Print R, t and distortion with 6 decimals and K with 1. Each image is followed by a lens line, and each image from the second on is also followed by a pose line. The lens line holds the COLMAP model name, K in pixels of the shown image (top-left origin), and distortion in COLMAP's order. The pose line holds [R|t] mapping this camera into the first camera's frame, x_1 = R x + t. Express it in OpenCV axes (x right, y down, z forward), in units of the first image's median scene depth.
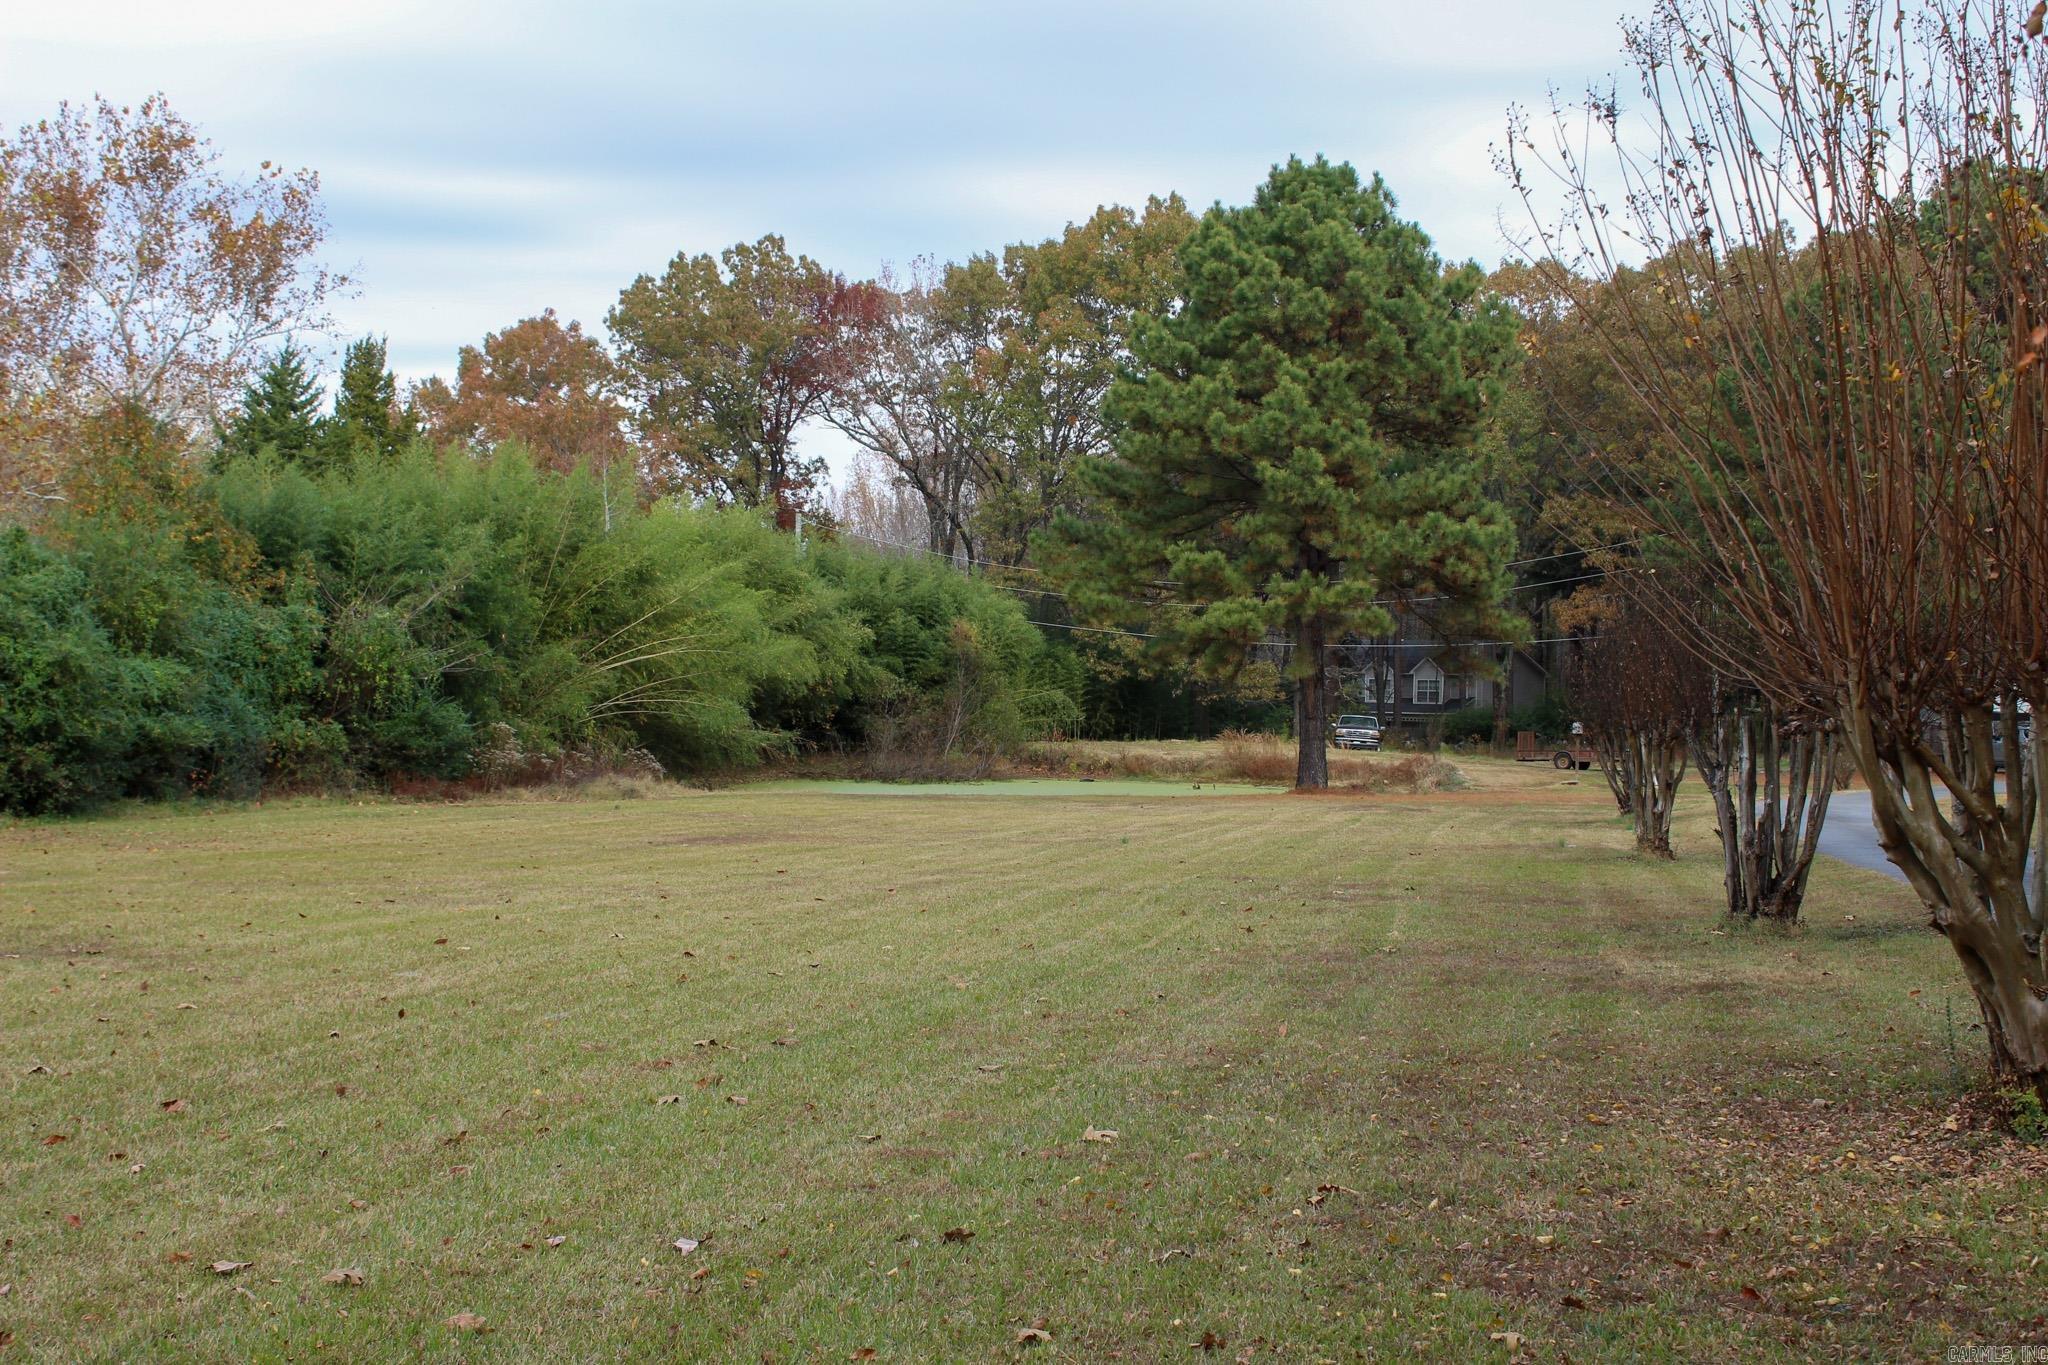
lens RADIAL K [[2858.2, 0, 1024.0], [0, 2858.2, 676.5], [0, 0, 1]] dist [-0.009619, 0.000000]
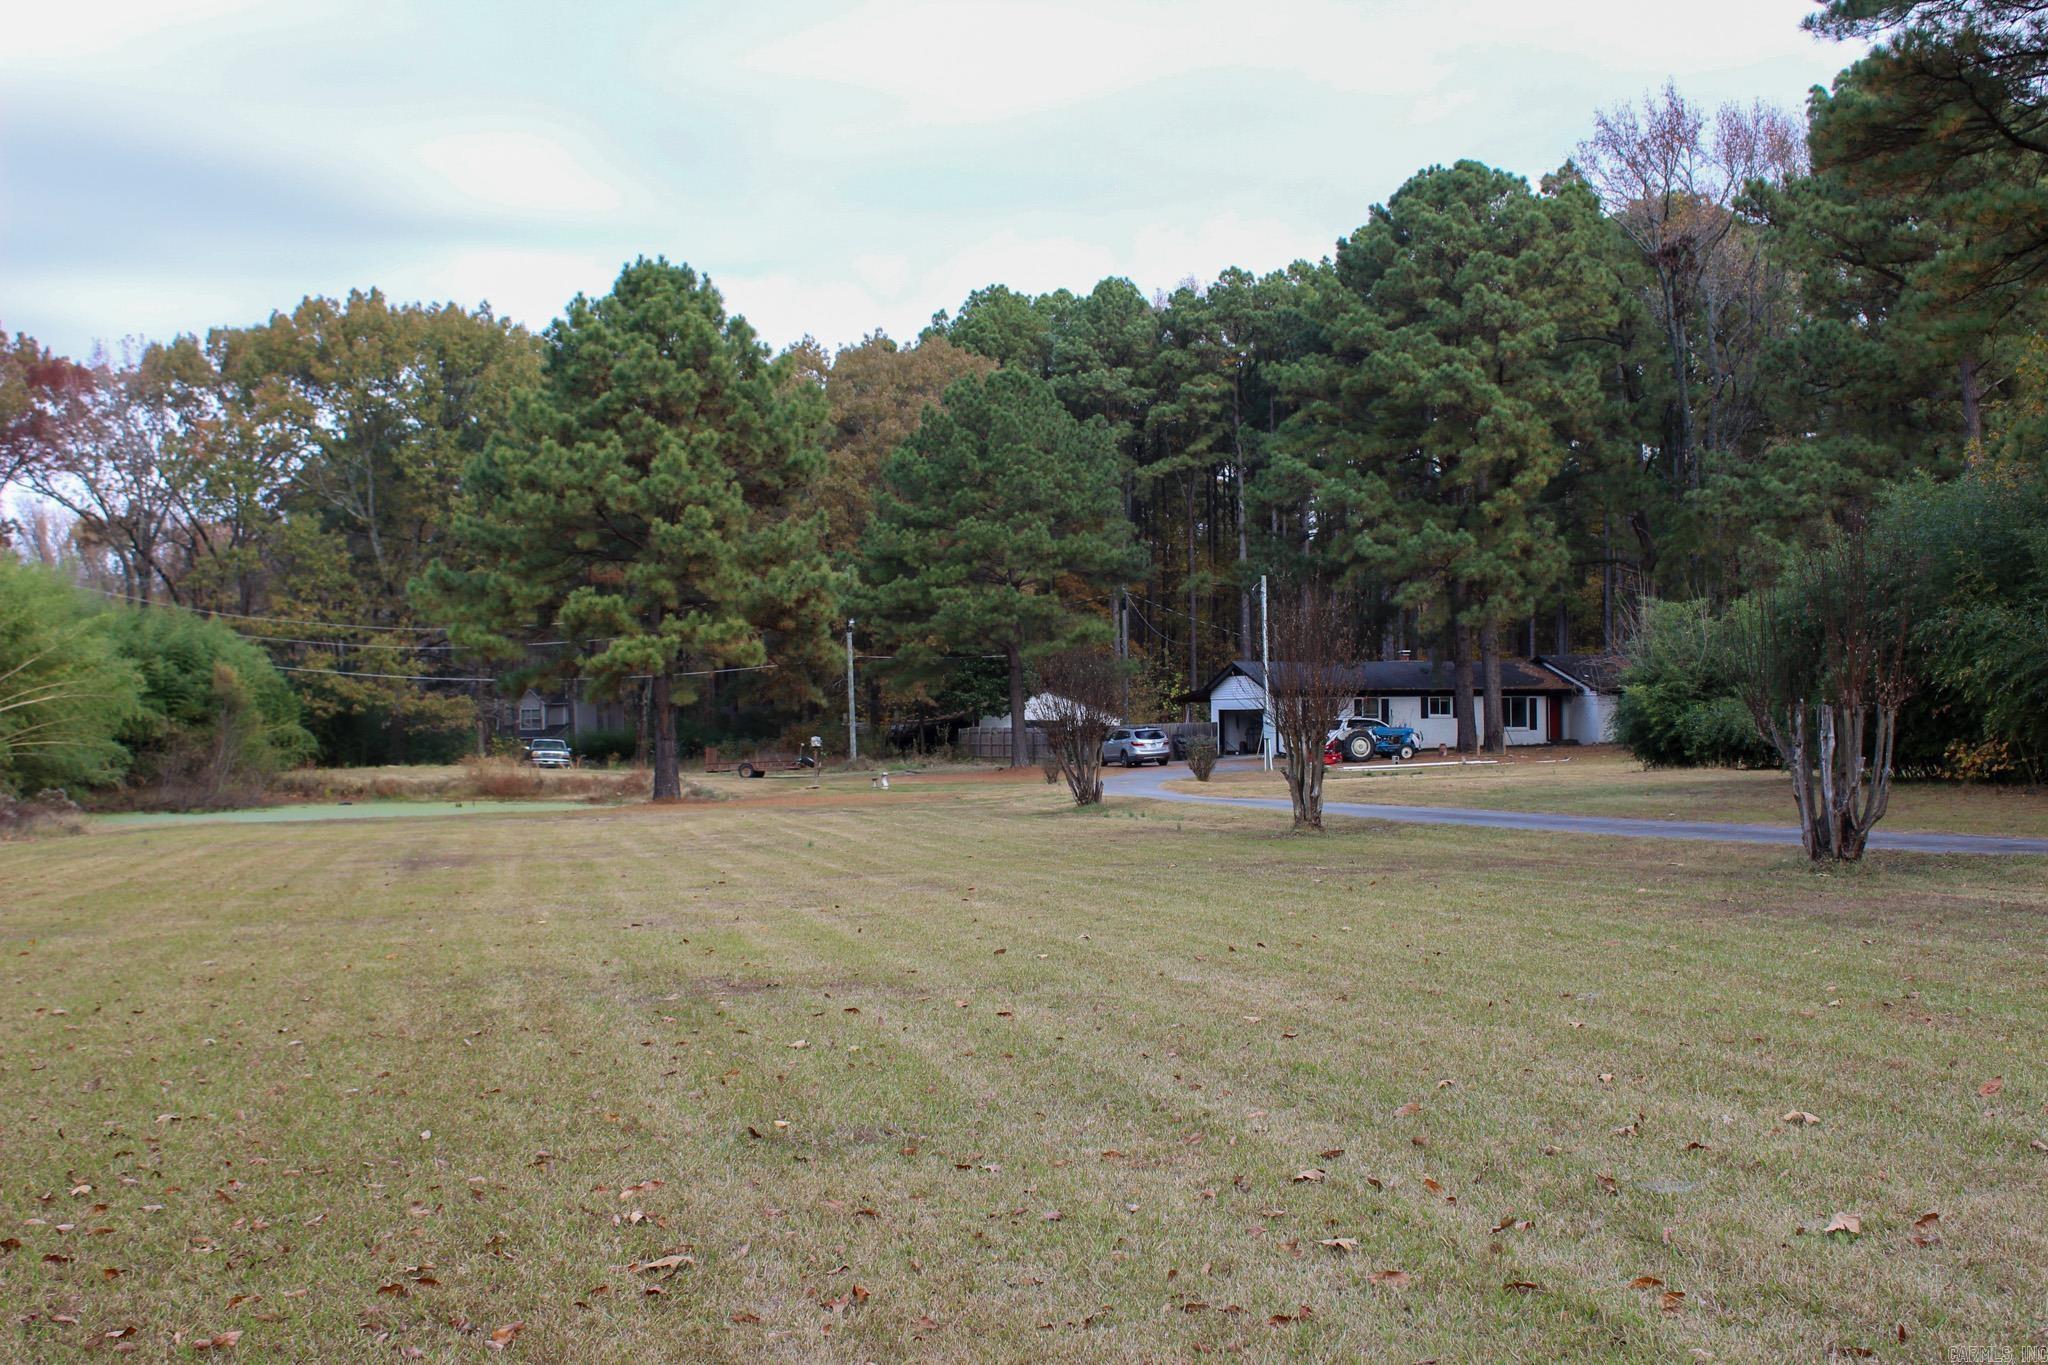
lens RADIAL K [[2374.8, 0, 1024.2], [0, 2374.8, 690.5], [0, 0, 1]] dist [0.017764, 0.000000]
pose [[0.928852, -0.025169, 0.369595, -0.129562], [0.027495, 0.999621, -0.001028, -0.000069], [-0.369429, 0.011117, 0.929192, 0.047672]]
